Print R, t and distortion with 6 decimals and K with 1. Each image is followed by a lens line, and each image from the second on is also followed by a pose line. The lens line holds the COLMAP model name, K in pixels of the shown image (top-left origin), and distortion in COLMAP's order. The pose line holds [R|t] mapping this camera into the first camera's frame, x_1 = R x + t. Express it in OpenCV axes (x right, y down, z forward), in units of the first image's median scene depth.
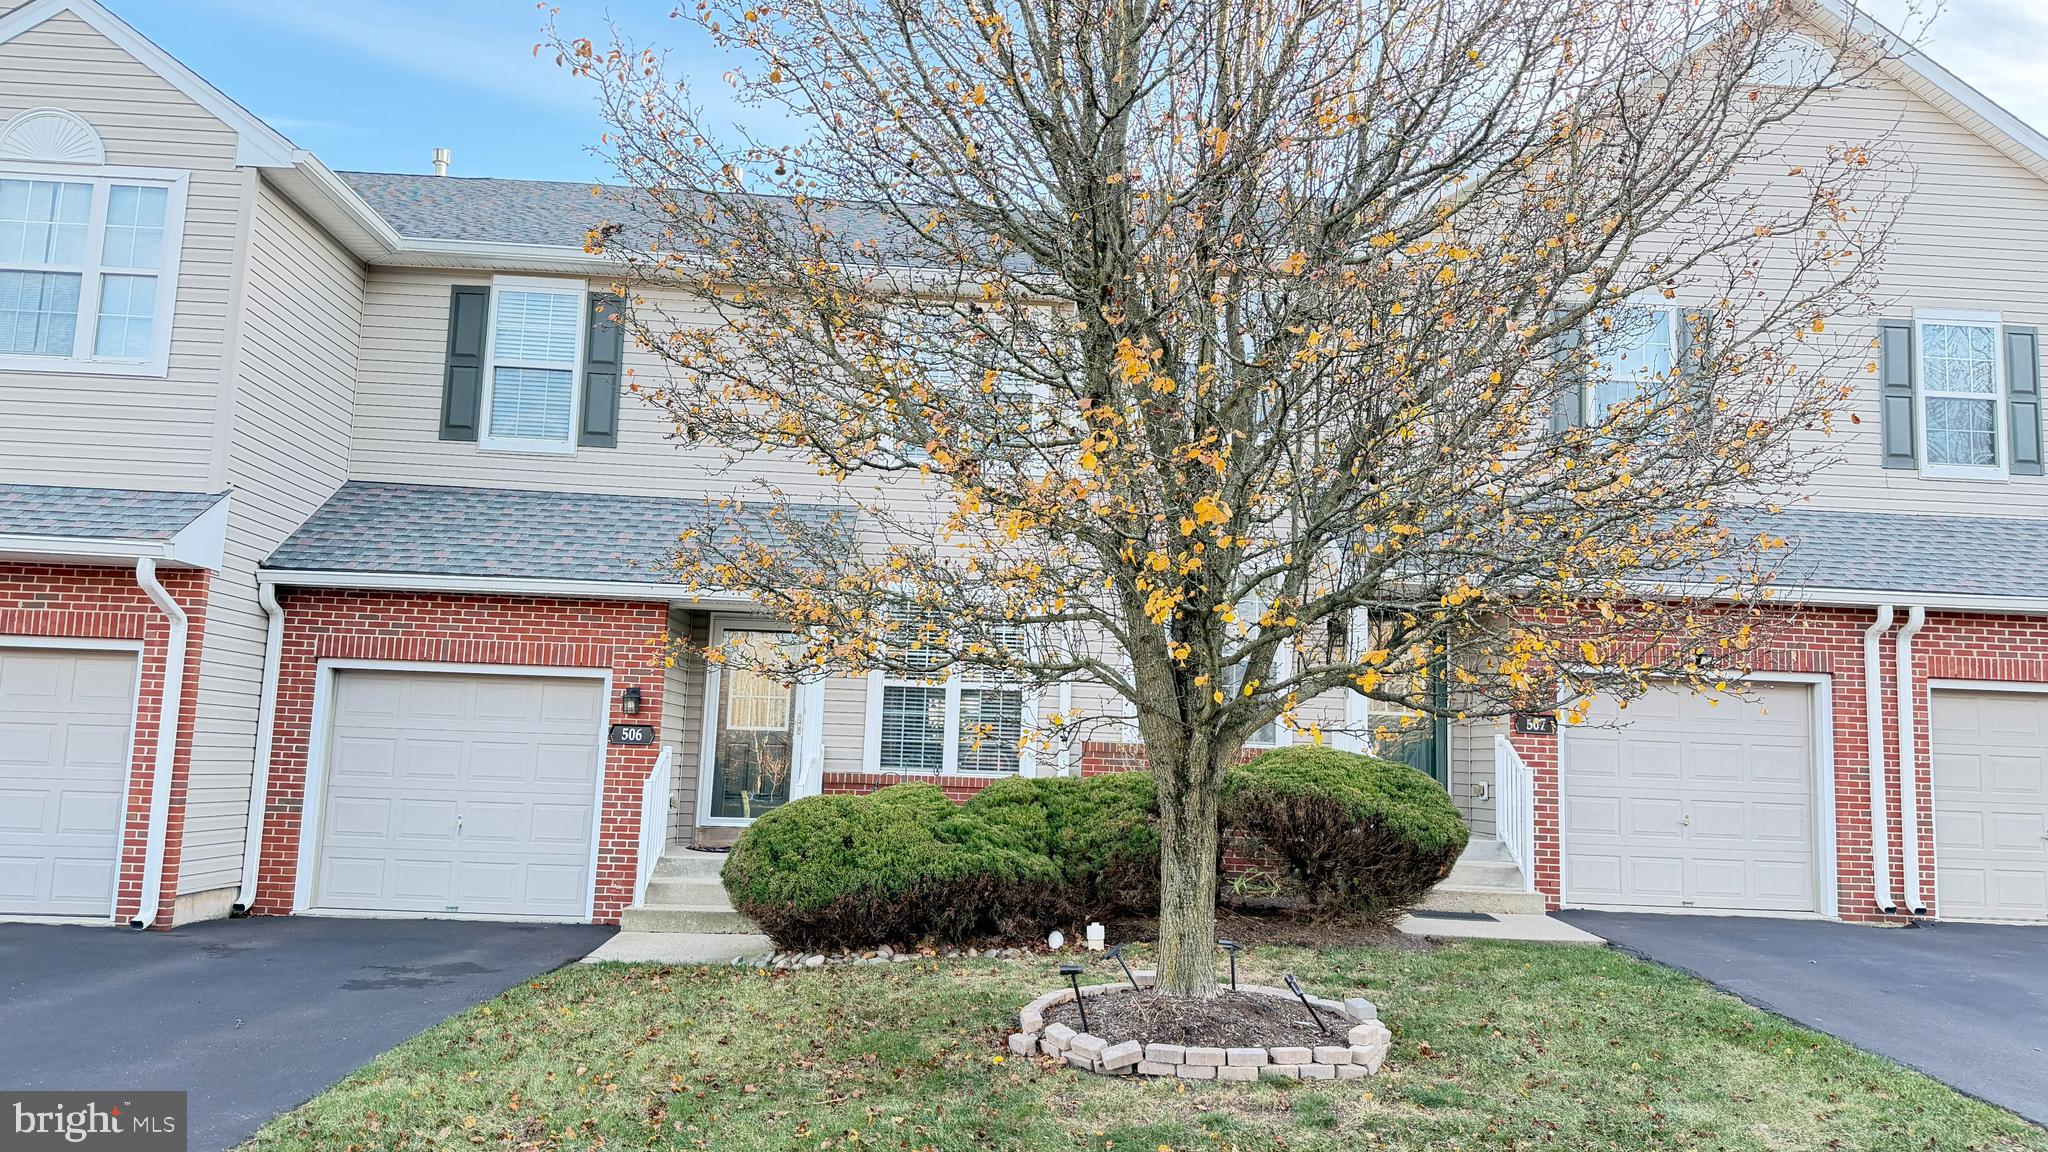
lens RADIAL K [[1464.9, 0, 1037.6], [0, 1464.9, 592.6], [0, 0, 1]] dist [0.197605, -0.446486]
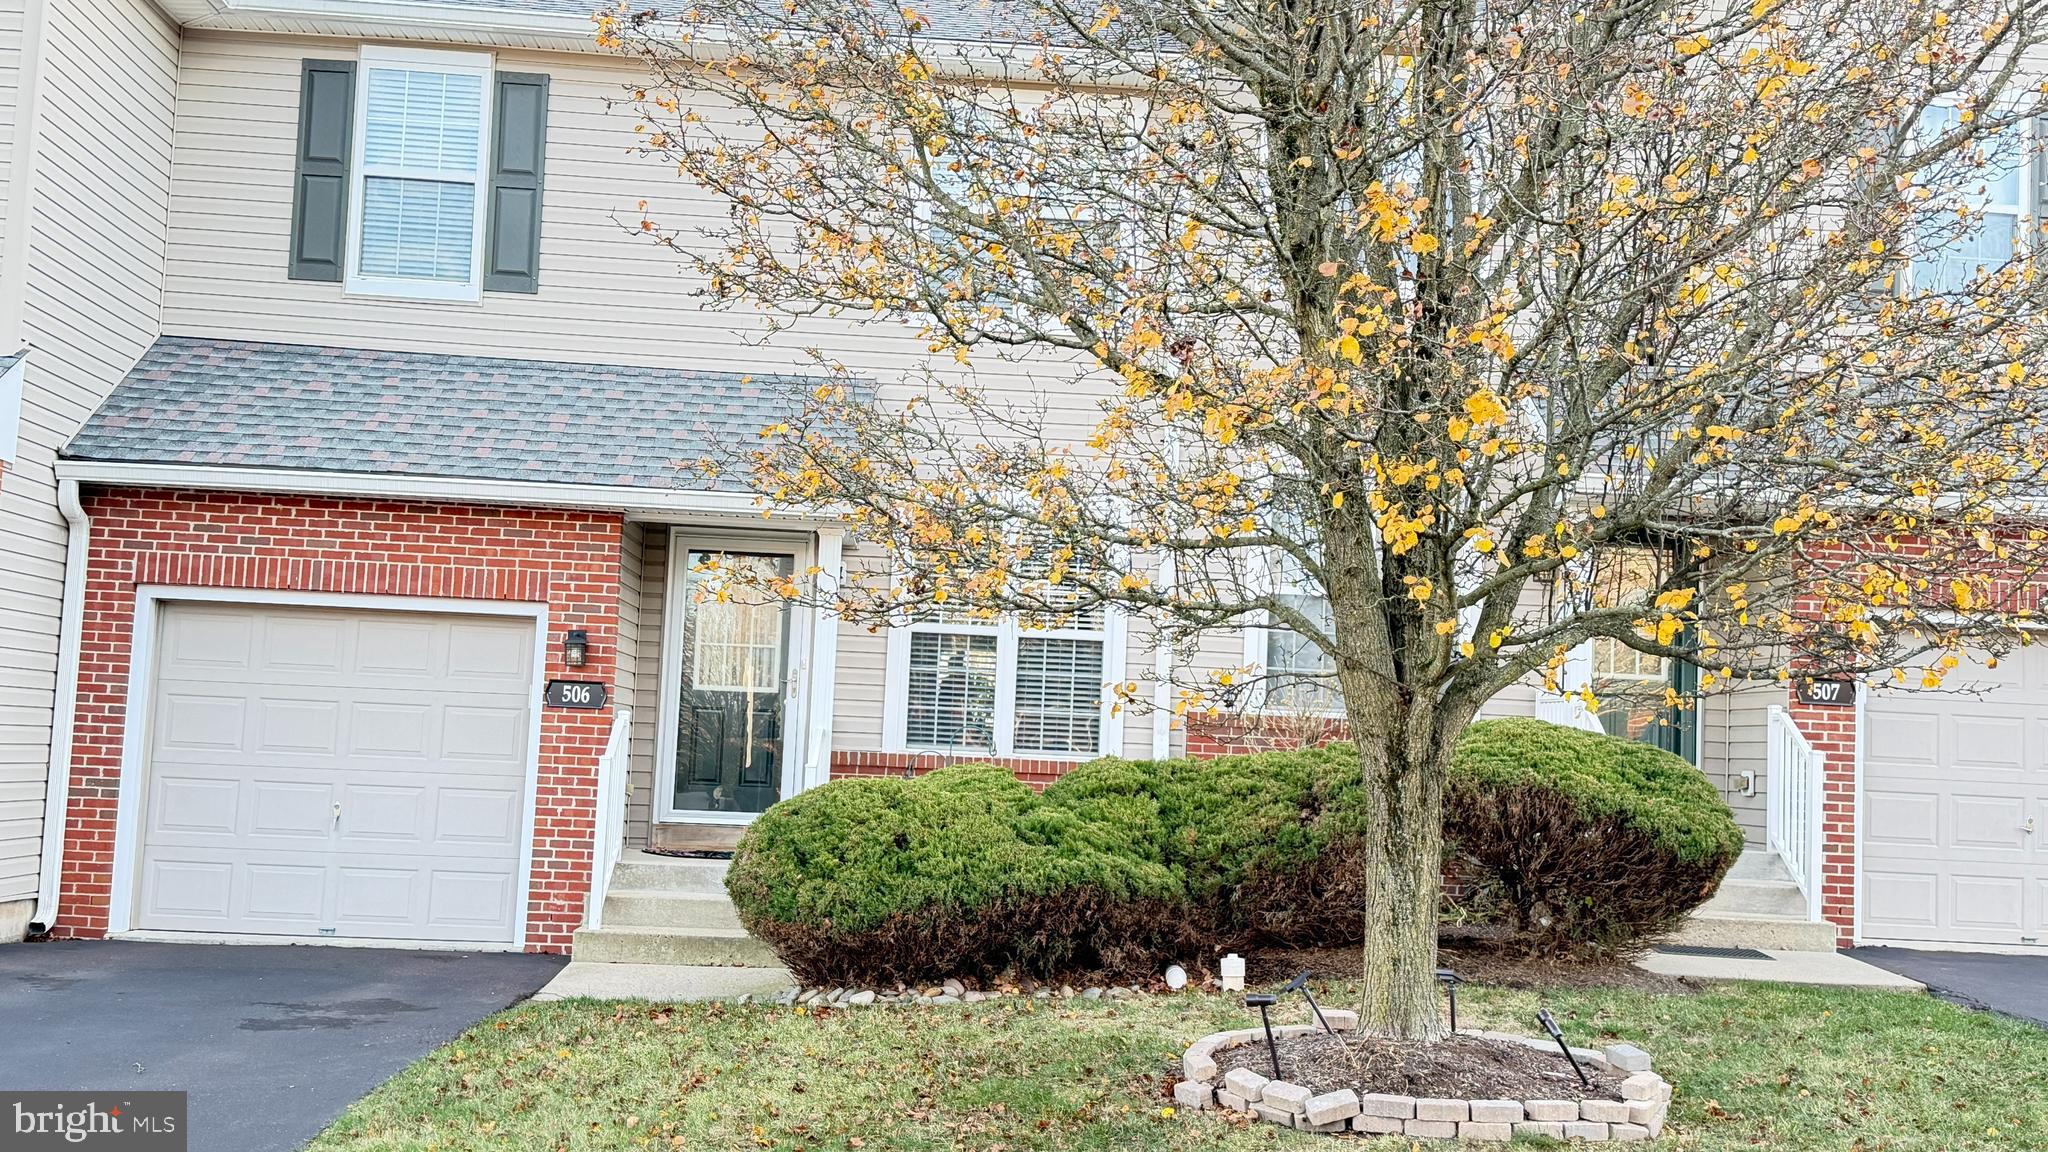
lens RADIAL K [[2188.9, 0, 1028.3], [0, 2188.9, 590.5], [0, 0, 1]] dist [0.212926, -0.493039]
pose [[0.999955, 0.008751, 0.003632, -0.057120], [-0.008900, 0.999028, 0.043163, -0.003609], [-0.003251, -0.043193, 0.999061, -0.075581]]
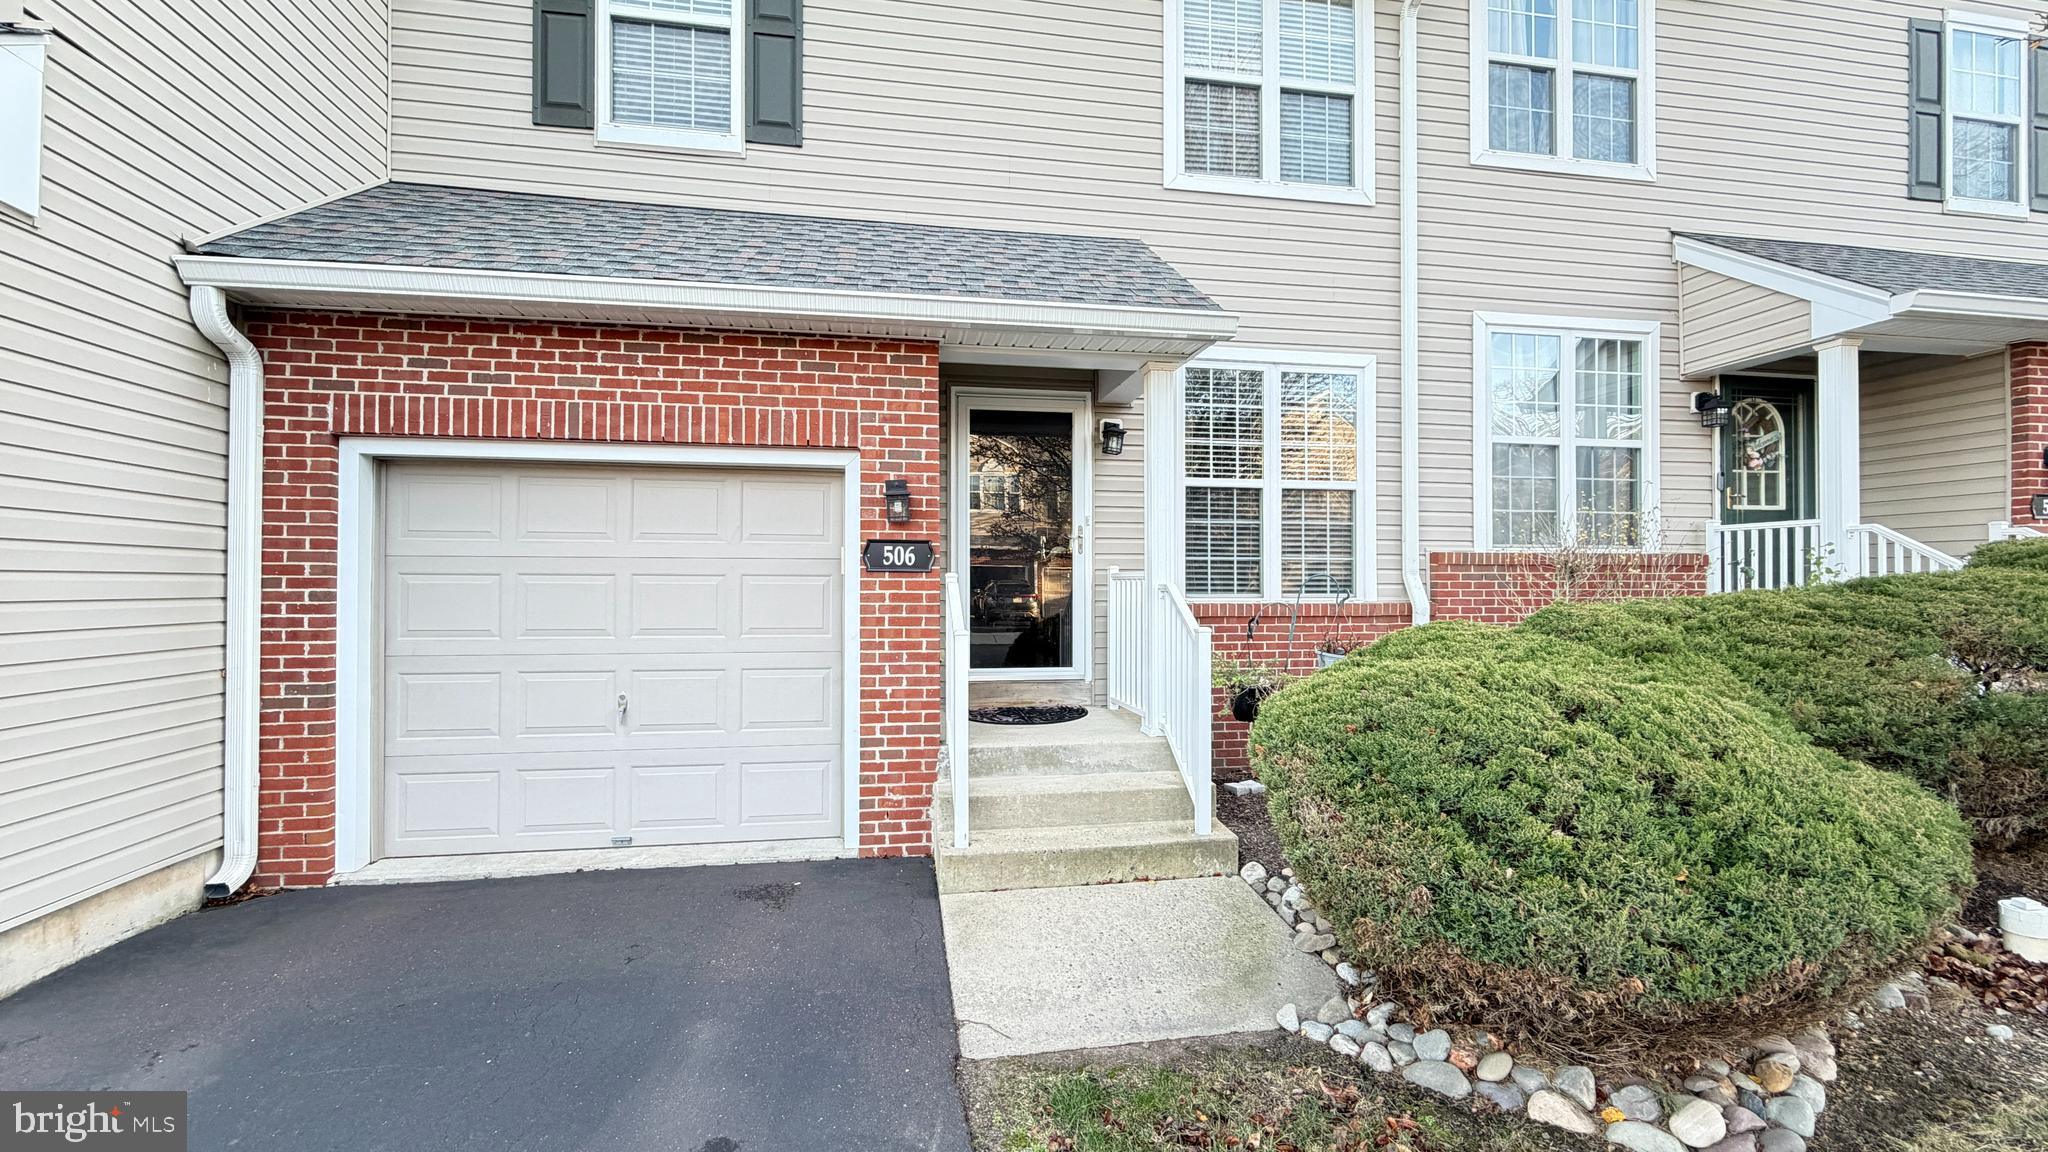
lens RADIAL K [[822.8, 0, 1015.5], [0, 822.8, 588.0], [0, 0, 1]] dist [0.005197, -0.000312]
pose [[0.991995, -0.035737, 0.121115, -0.268562], [0.020466, 0.991938, 0.125057, 0.067306], [-0.124607, -0.121577, 0.984729, 0.658341]]
